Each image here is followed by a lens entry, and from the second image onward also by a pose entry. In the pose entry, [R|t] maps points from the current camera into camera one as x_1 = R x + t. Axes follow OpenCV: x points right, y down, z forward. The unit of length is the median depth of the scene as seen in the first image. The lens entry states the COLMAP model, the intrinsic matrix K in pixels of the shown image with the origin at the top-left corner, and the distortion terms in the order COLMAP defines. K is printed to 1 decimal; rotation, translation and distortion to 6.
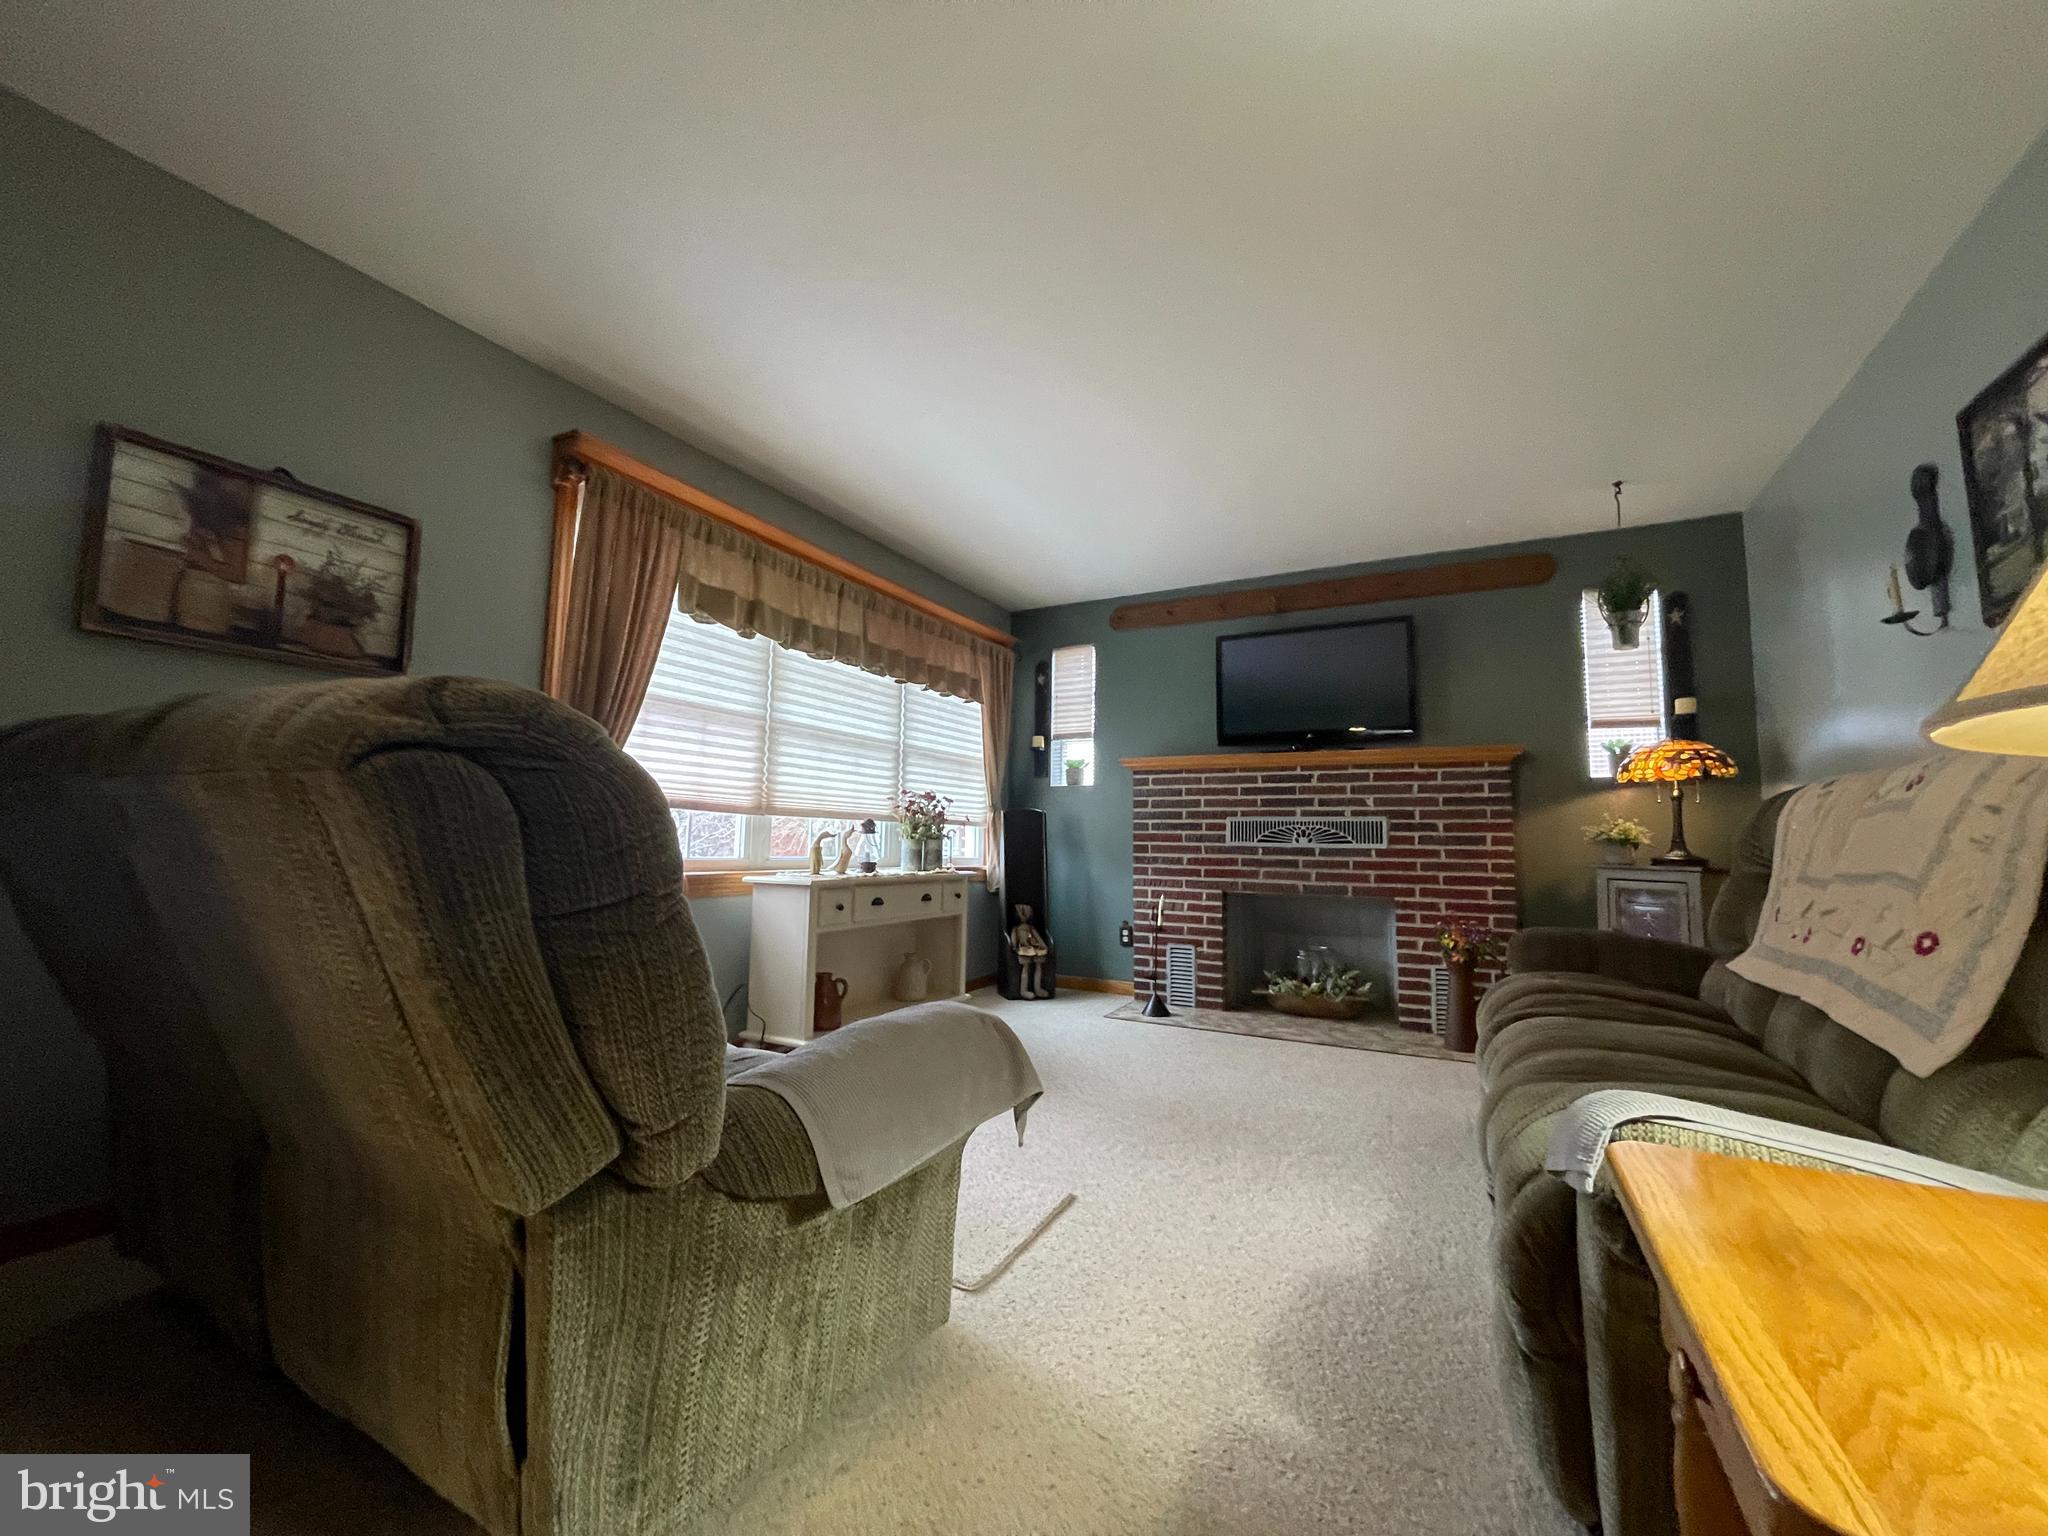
lens RADIAL K [[814.1, 0, 1014.8], [0, 814.1, 762.6], [0, 0, 1]] dist [-0.004645, -0.001059]
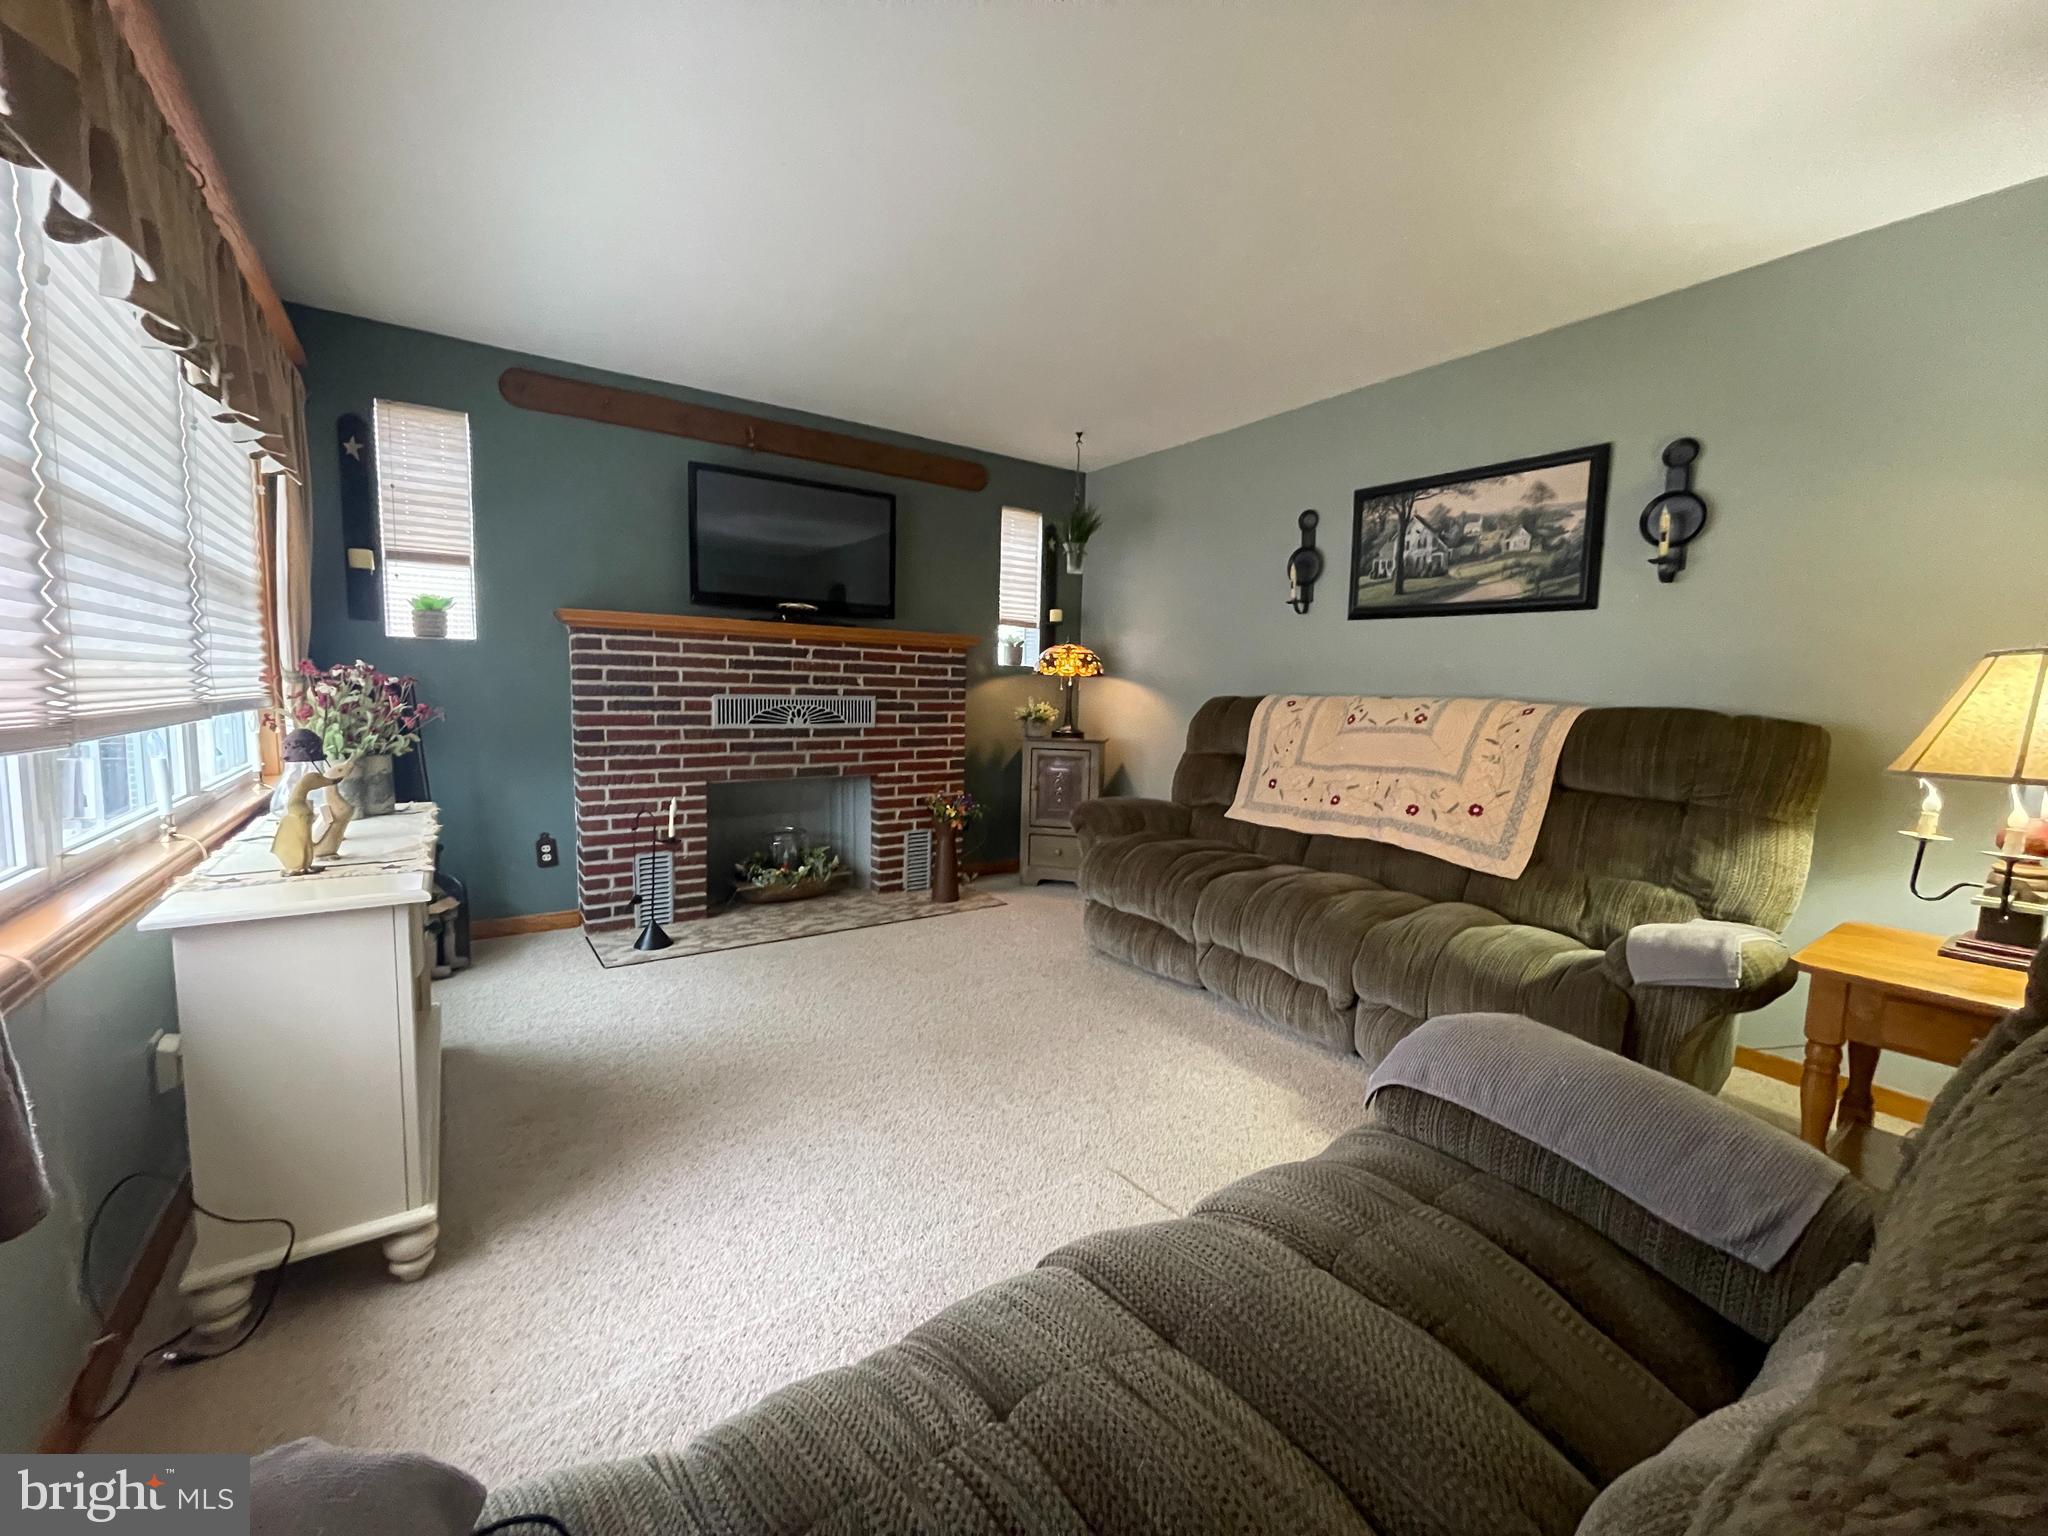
lens RADIAL K [[814.1, 0, 1019.1], [0, 814.1, 767.9], [0, 0, 1]] dist [-0.004645, -0.001059]
pose [[0.448816, -0.094098, 0.888656, -0.358973], [-0.104142, 0.982157, 0.156596, -0.022762], [-0.887535, -0.162829, 0.431008, 0.368441]]
